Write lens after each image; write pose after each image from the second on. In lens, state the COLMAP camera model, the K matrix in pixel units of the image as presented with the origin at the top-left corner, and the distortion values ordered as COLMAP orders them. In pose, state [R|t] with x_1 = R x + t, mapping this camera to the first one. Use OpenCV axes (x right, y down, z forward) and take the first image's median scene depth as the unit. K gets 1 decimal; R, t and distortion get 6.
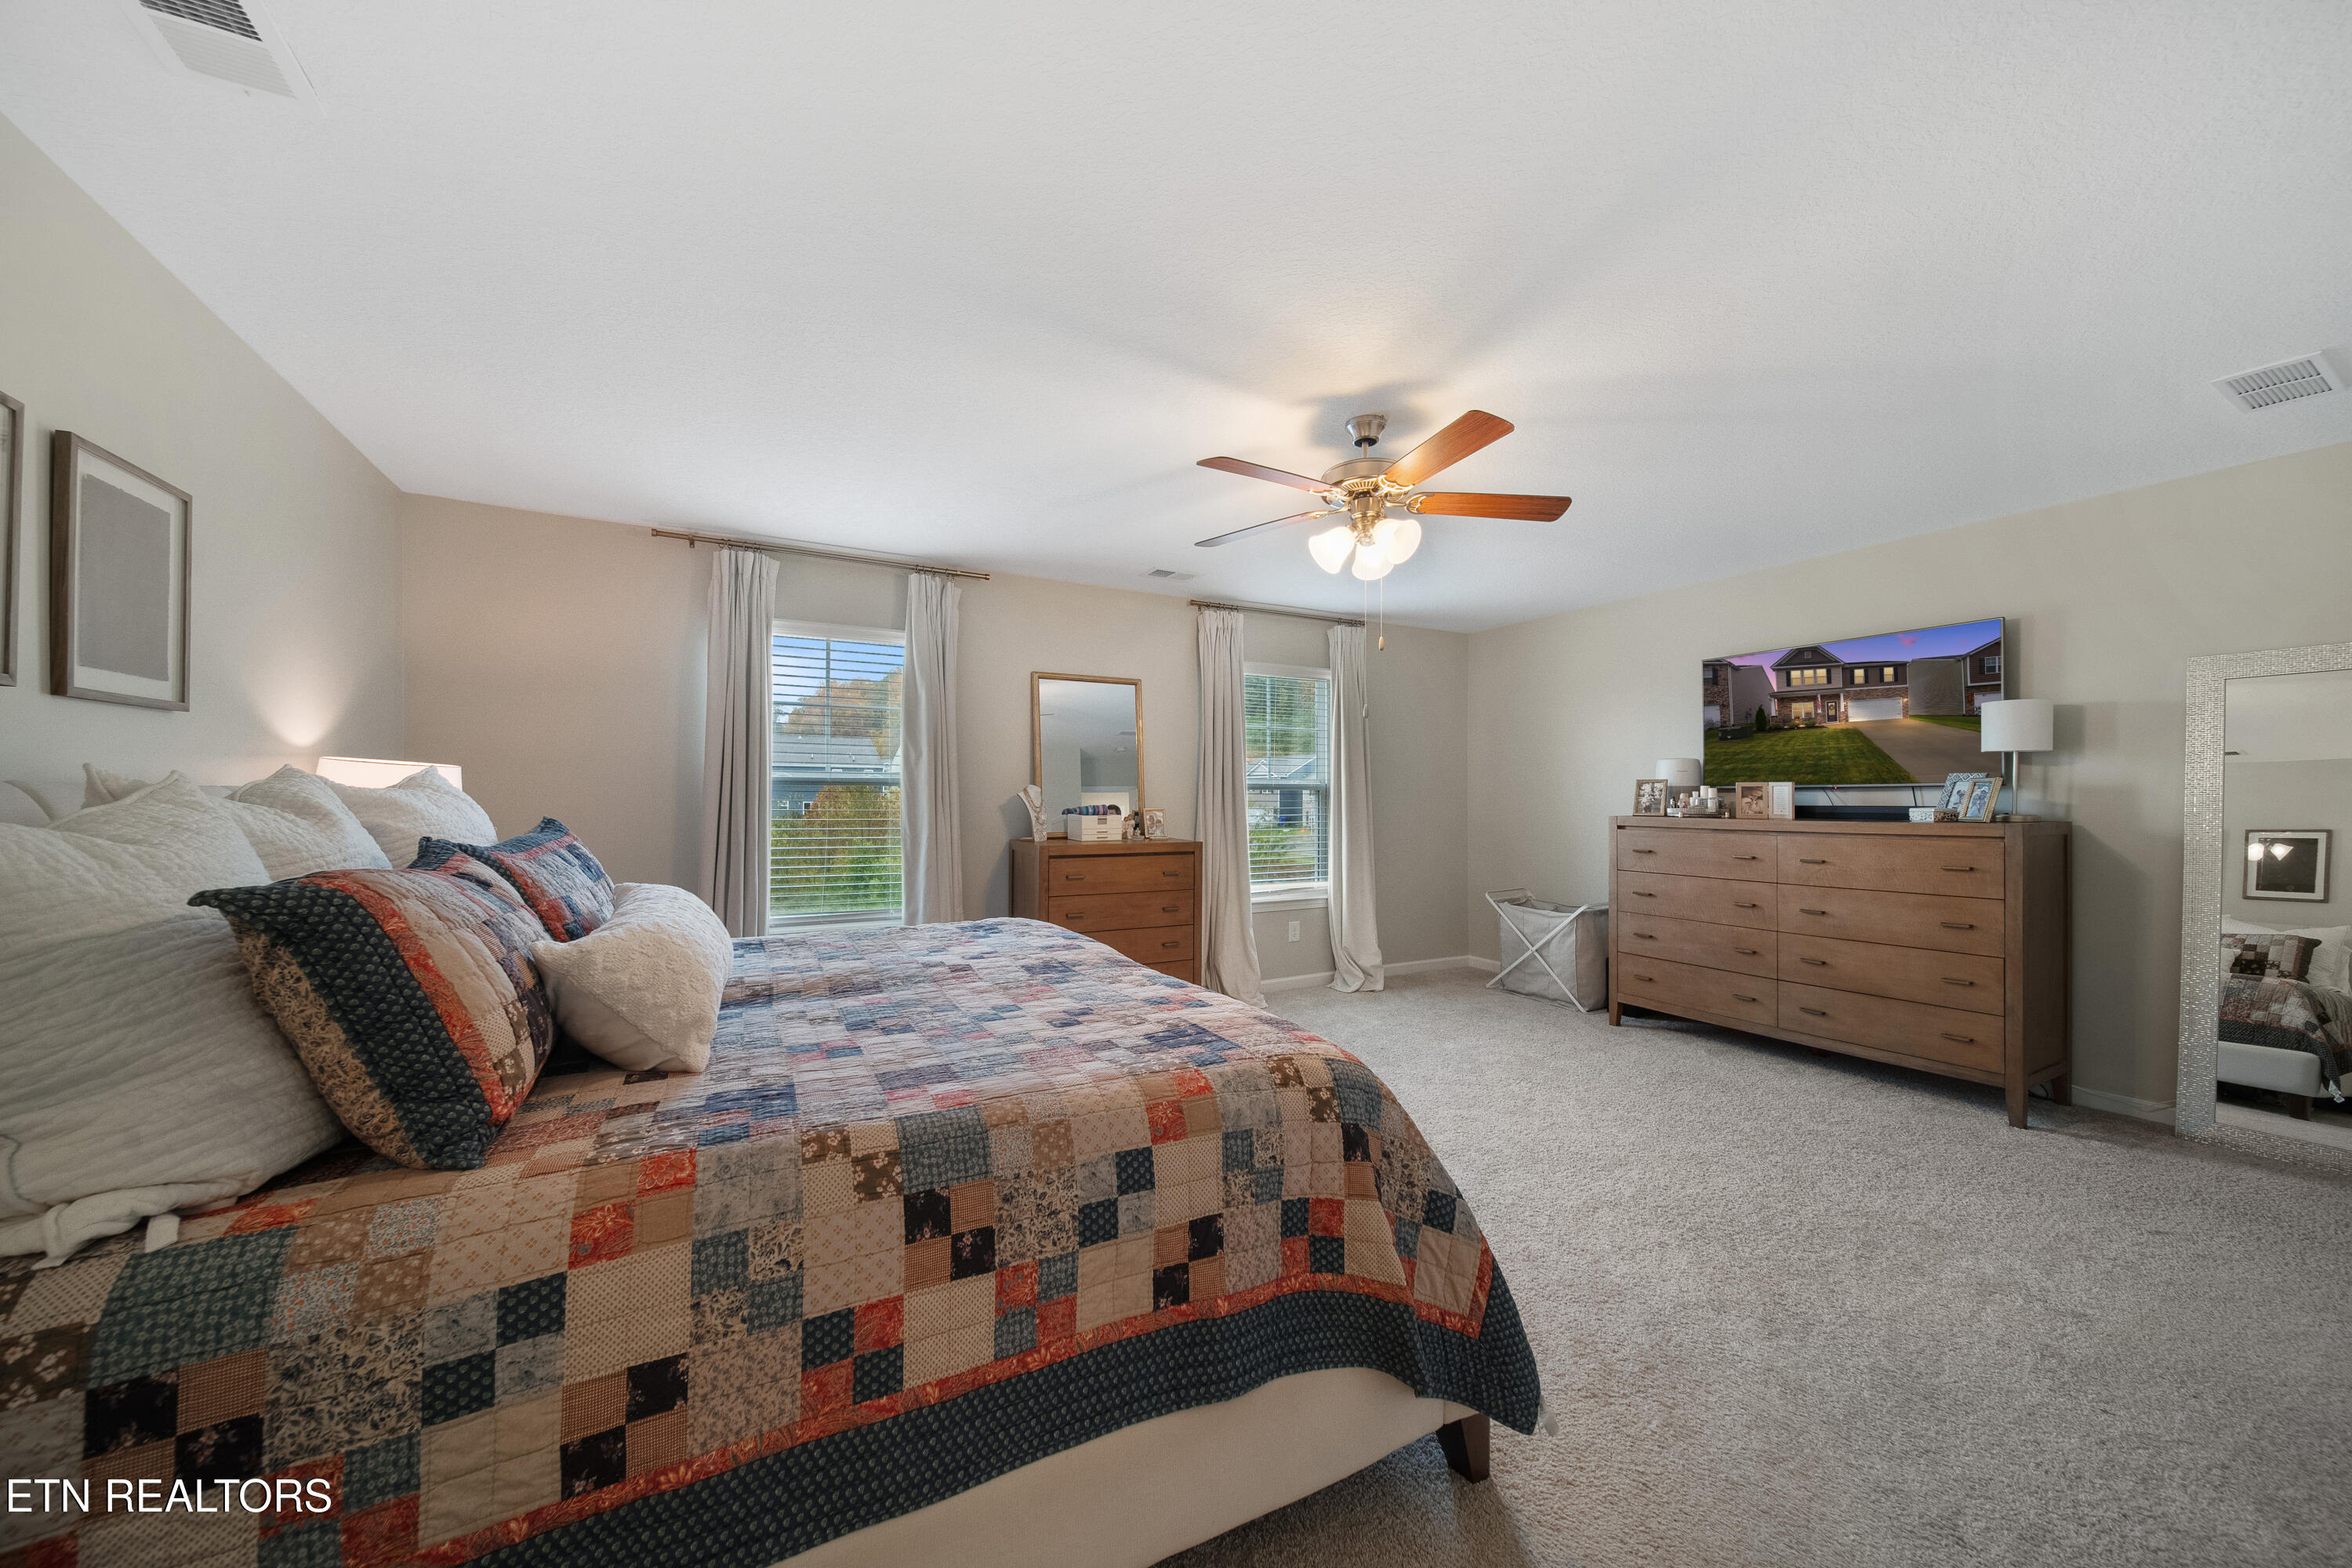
lens RADIAL K [[849.3, 0, 1173.0], [0, 849.3, 786.7], [0, 0, 1]] dist [-0.001679, -0.000729]
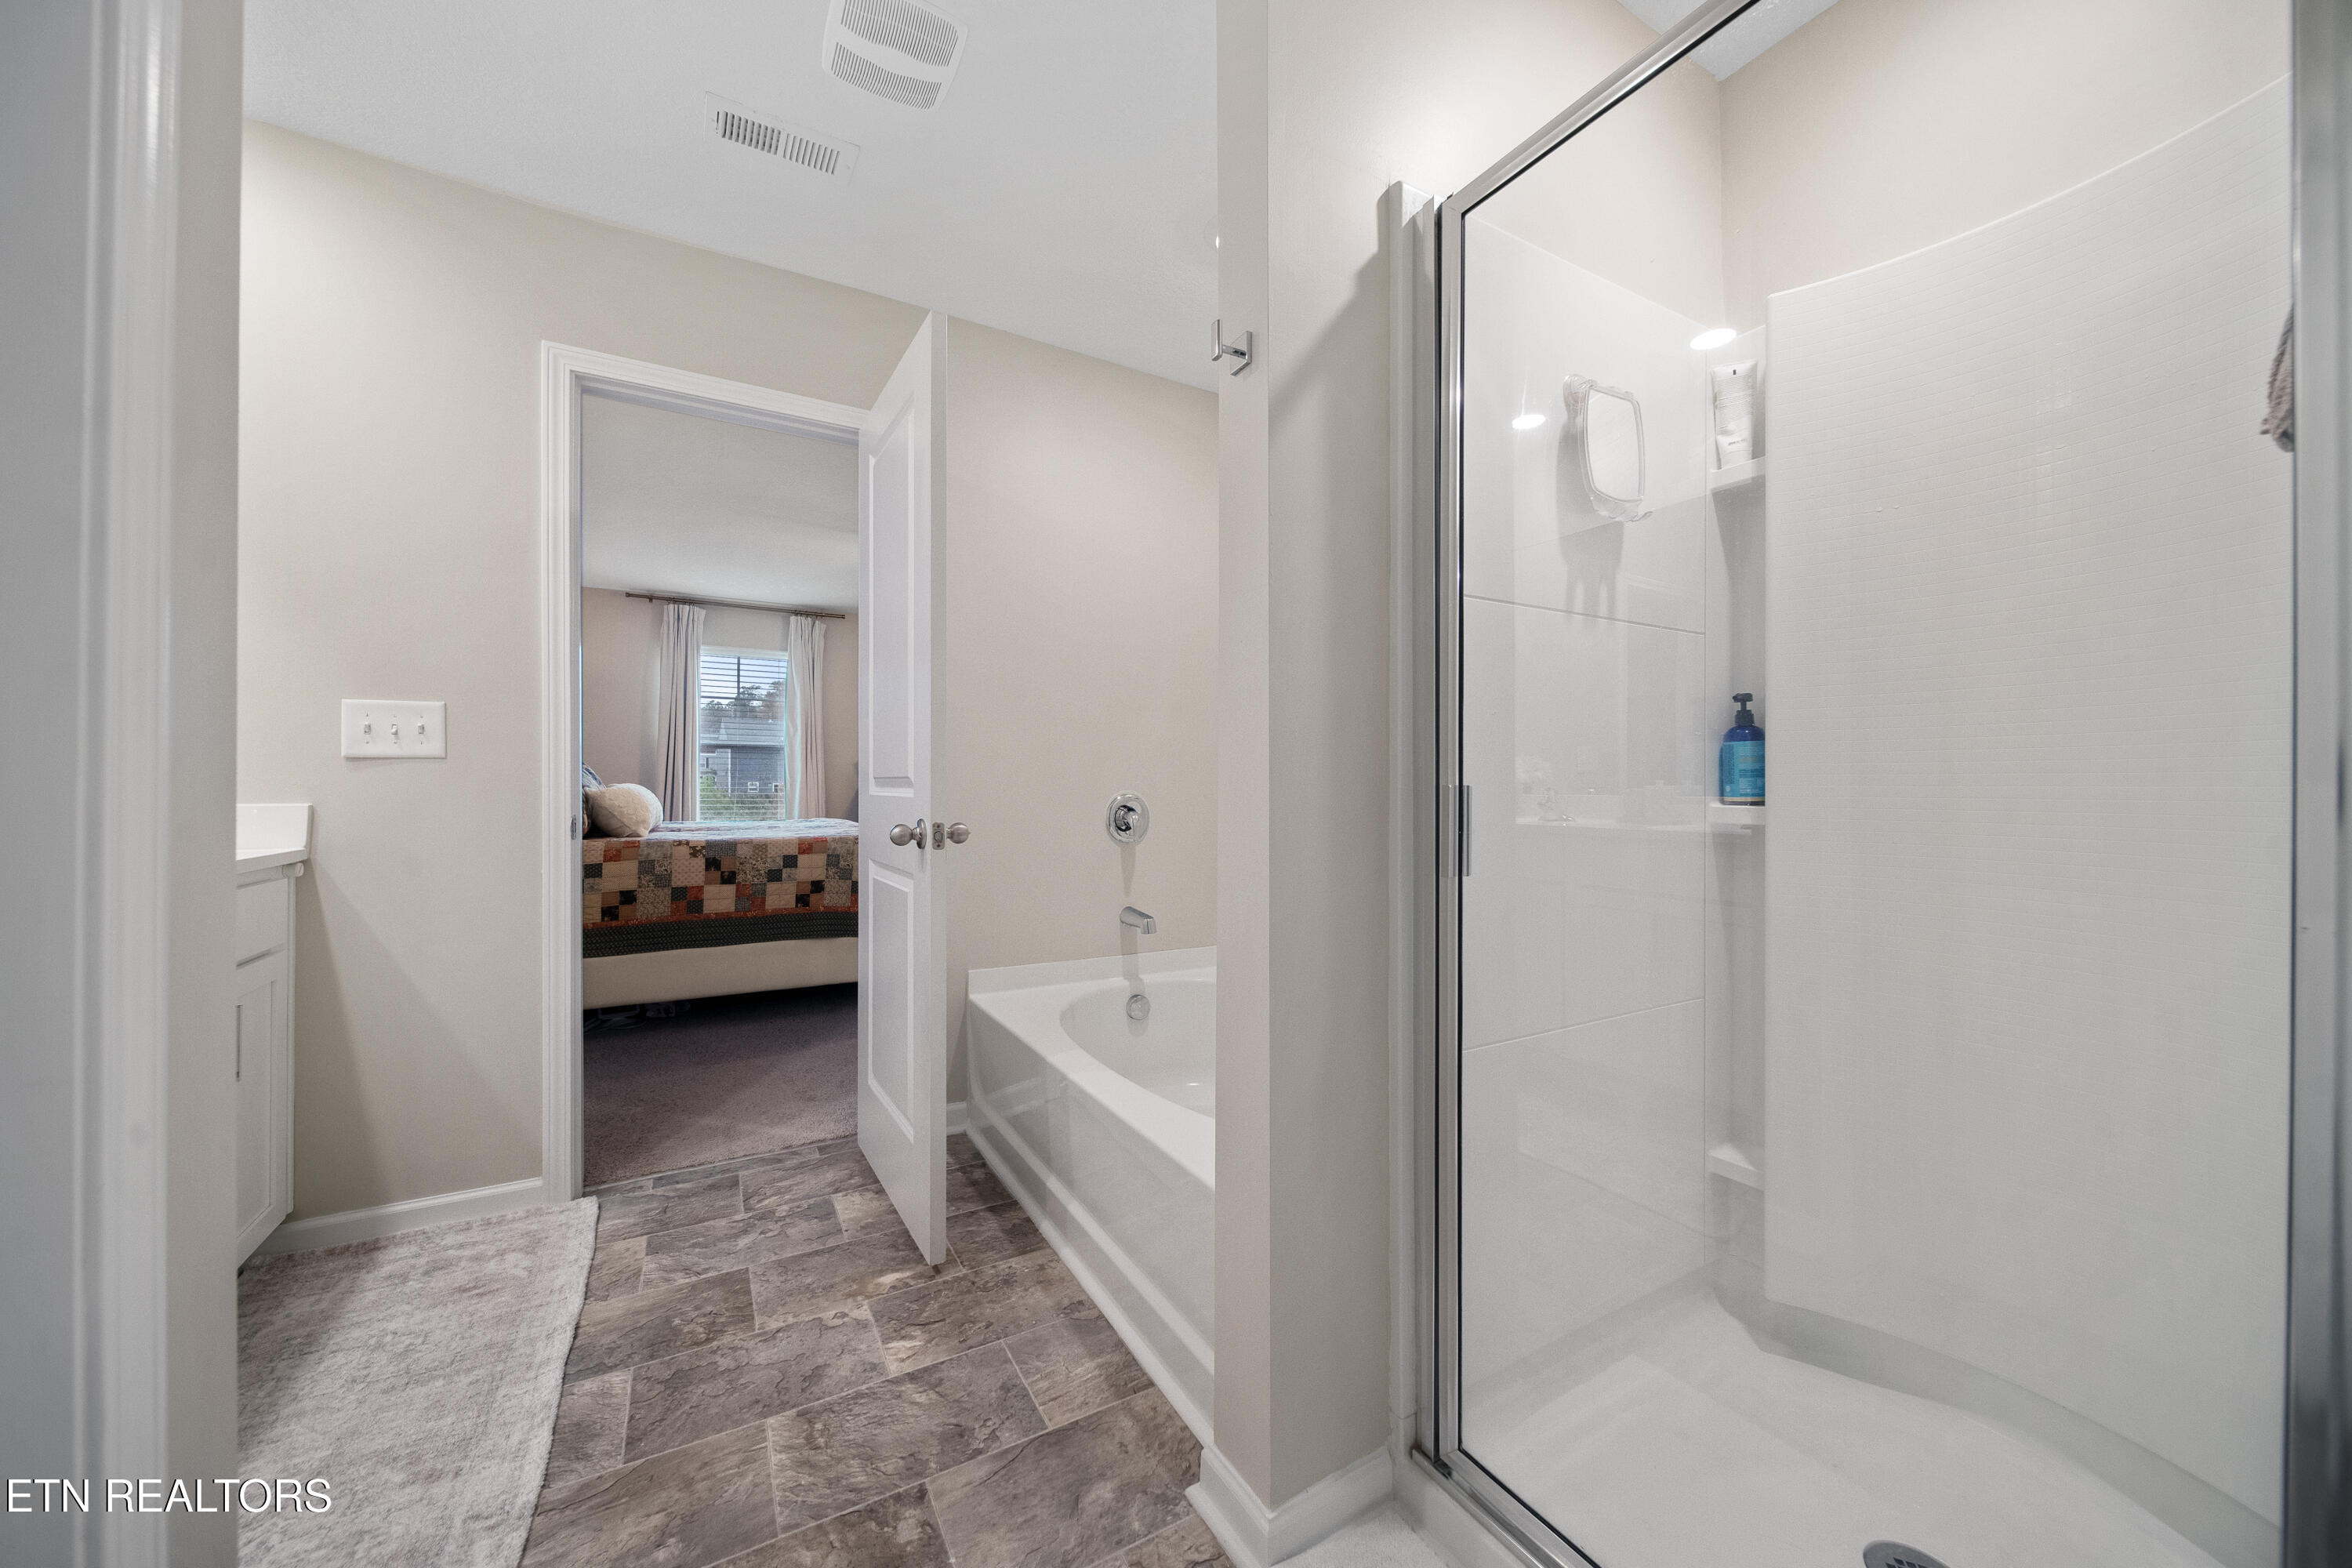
lens RADIAL K [[849.3, 0, 1178.4], [0, 849.3, 767.9], [0, 0, 1]] dist [-0.001679, -0.000729]
pose [[0.999572, 0.001359, 0.029215, 1.329779], [-0.001230, 0.999989, -0.004443, 0.142905], [-0.029221, 0.004405, 0.999563, -2.191266]]
